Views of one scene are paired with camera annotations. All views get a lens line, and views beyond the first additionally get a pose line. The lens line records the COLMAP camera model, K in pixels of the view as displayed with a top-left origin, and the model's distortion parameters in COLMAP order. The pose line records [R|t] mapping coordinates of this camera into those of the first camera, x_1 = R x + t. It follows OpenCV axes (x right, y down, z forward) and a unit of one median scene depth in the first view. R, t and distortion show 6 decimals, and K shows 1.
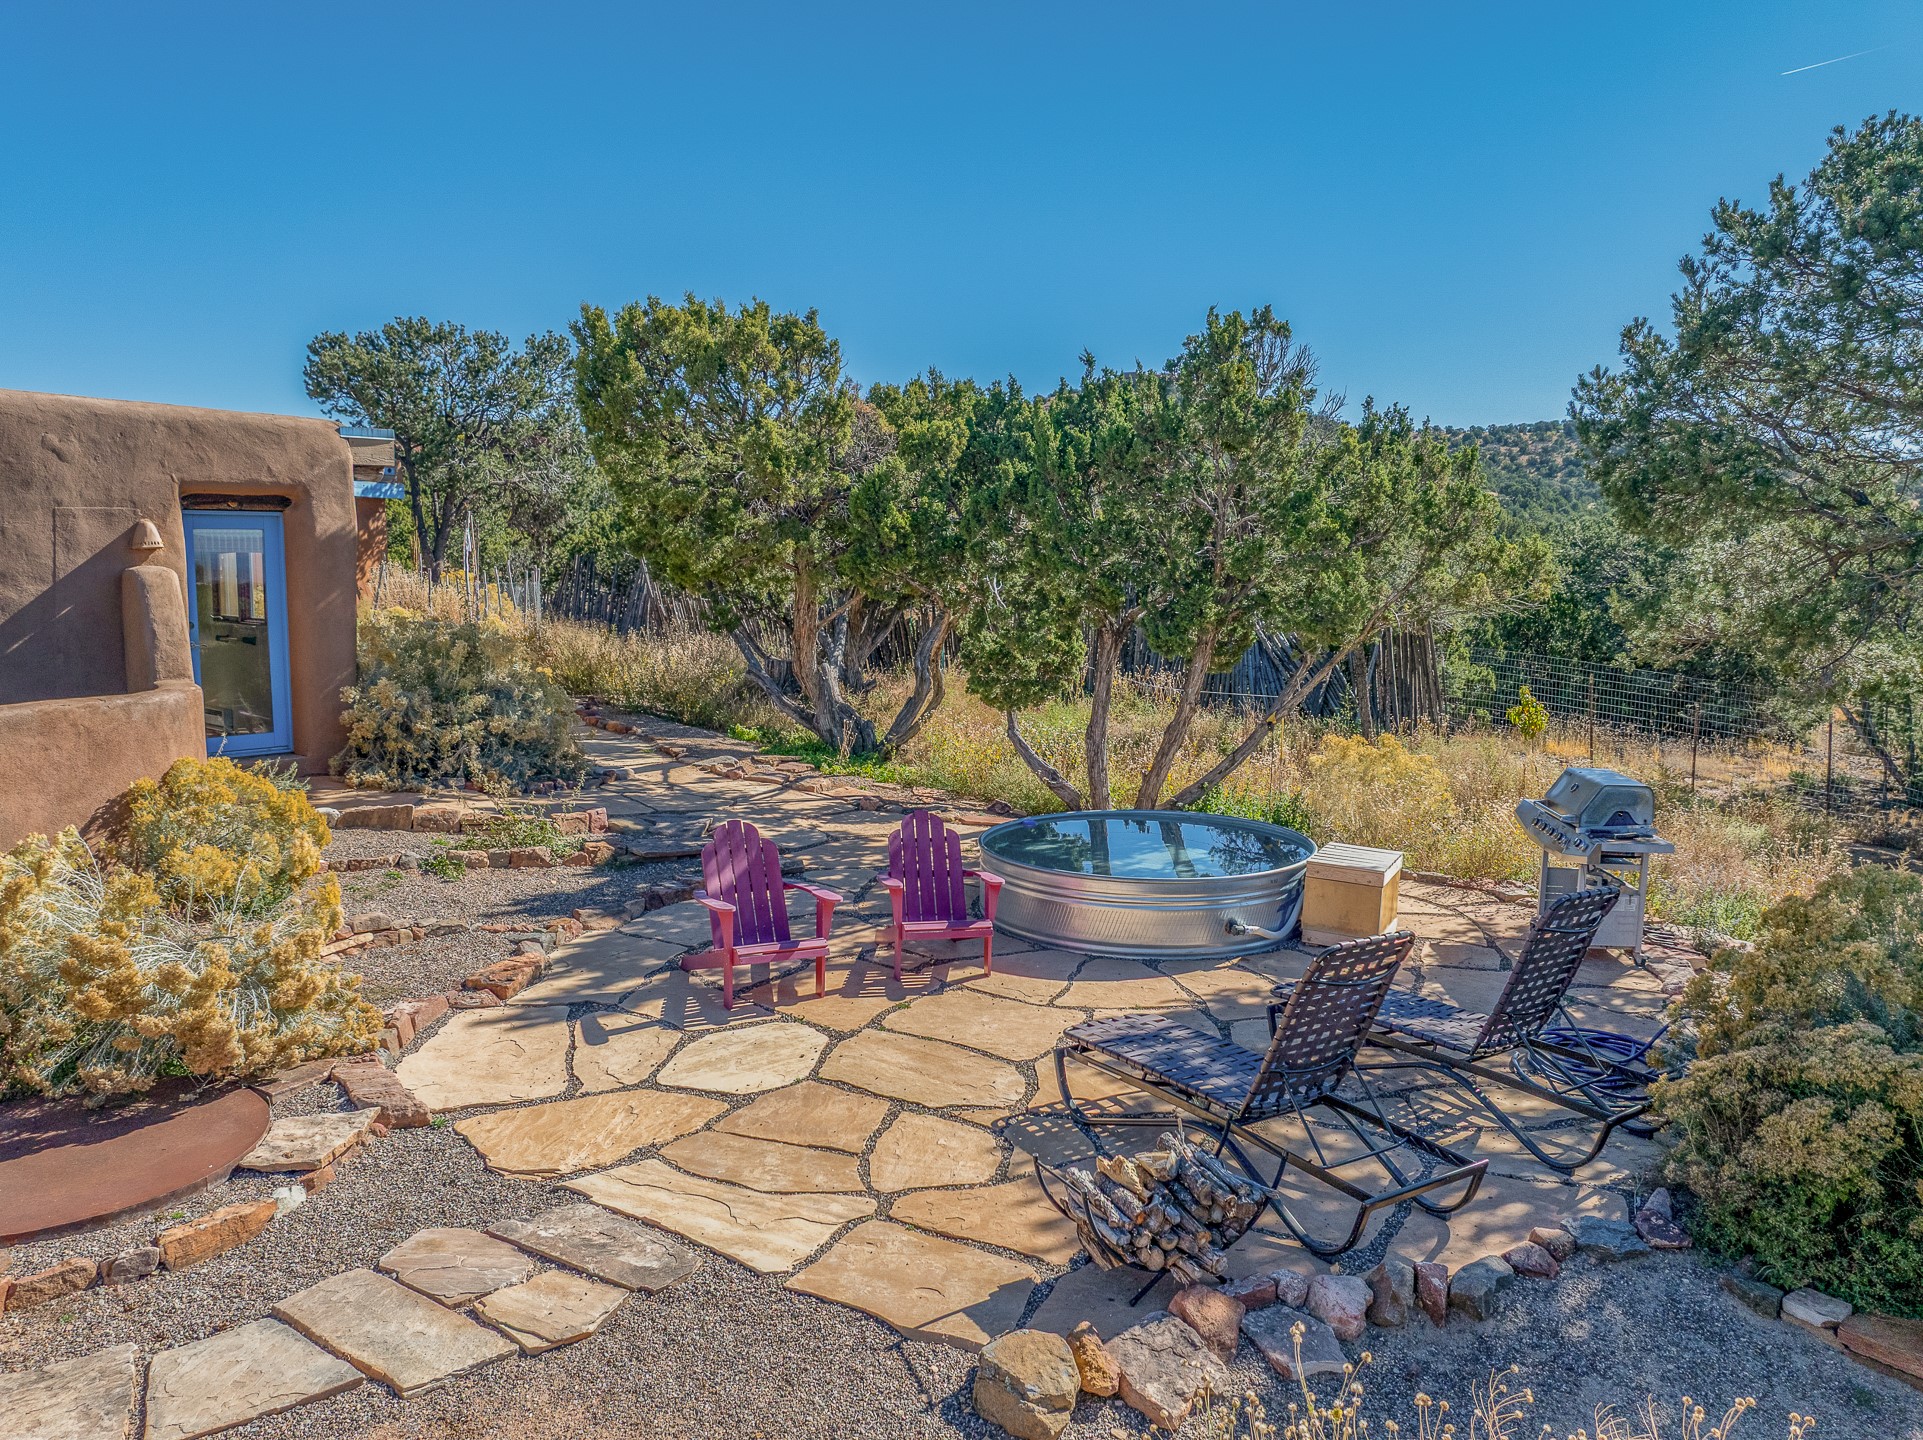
lens RADIAL K [[1369.2, 0, 965.3], [0, 1369.2, 717.6], [0, 0, 1]] dist [-0.059121, 0.022531]
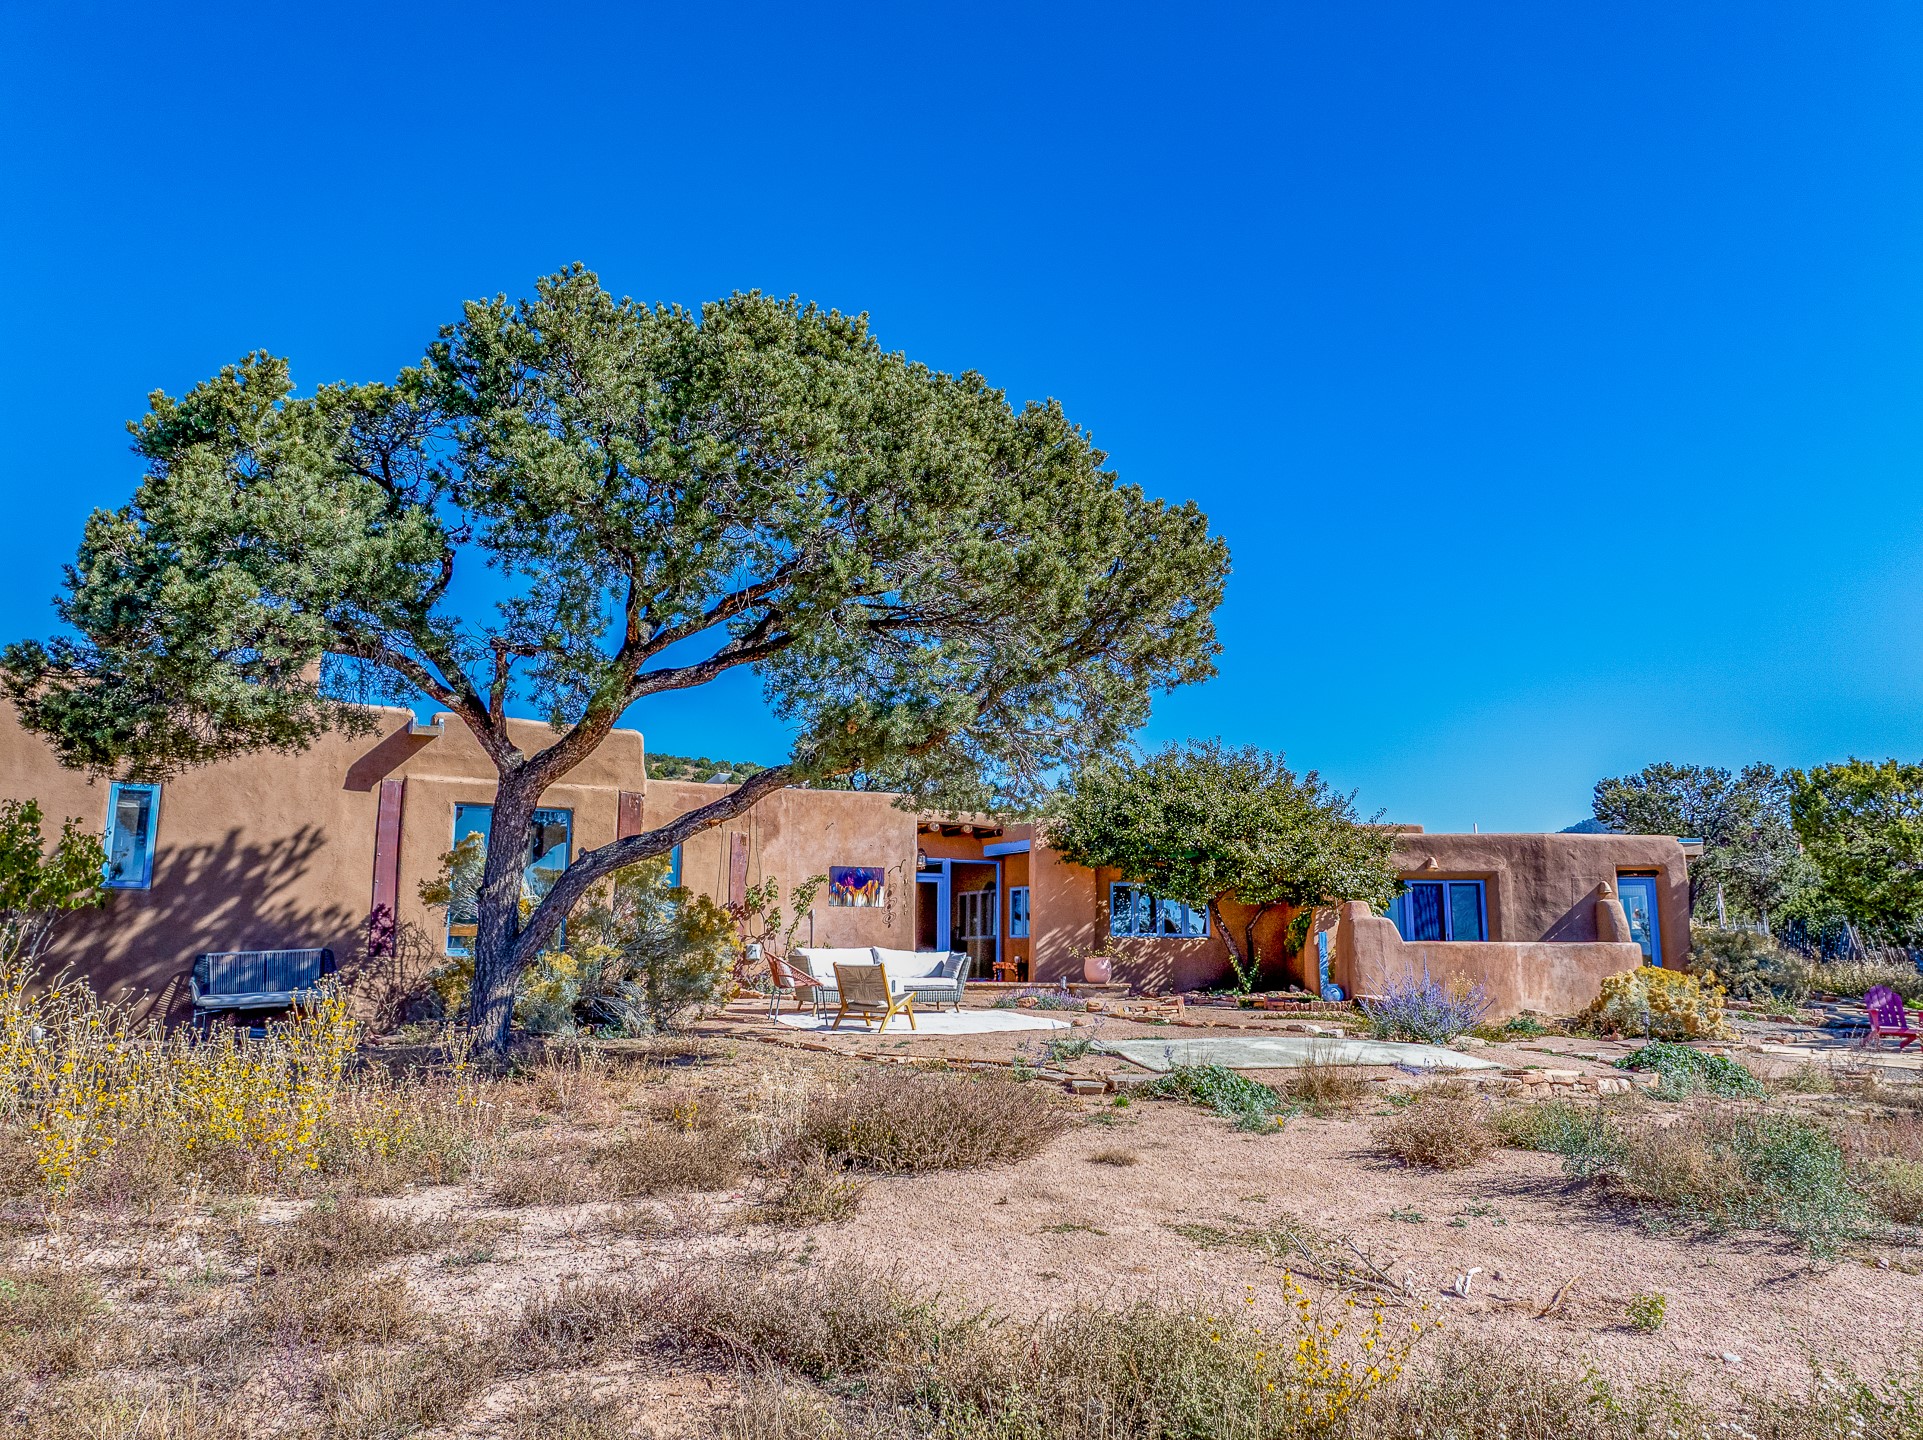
lens RADIAL K [[1369.2, 0, 965.3], [0, 1369.2, 717.6], [0, 0, 1]] dist [-0.059121, 0.022531]
pose [[0.685791, -0.134348, -0.715291, 0.310114], [-0.080480, 0.962789, -0.257995, 0.230352], [0.723335, 0.234497, 0.649460, -1.184127]]
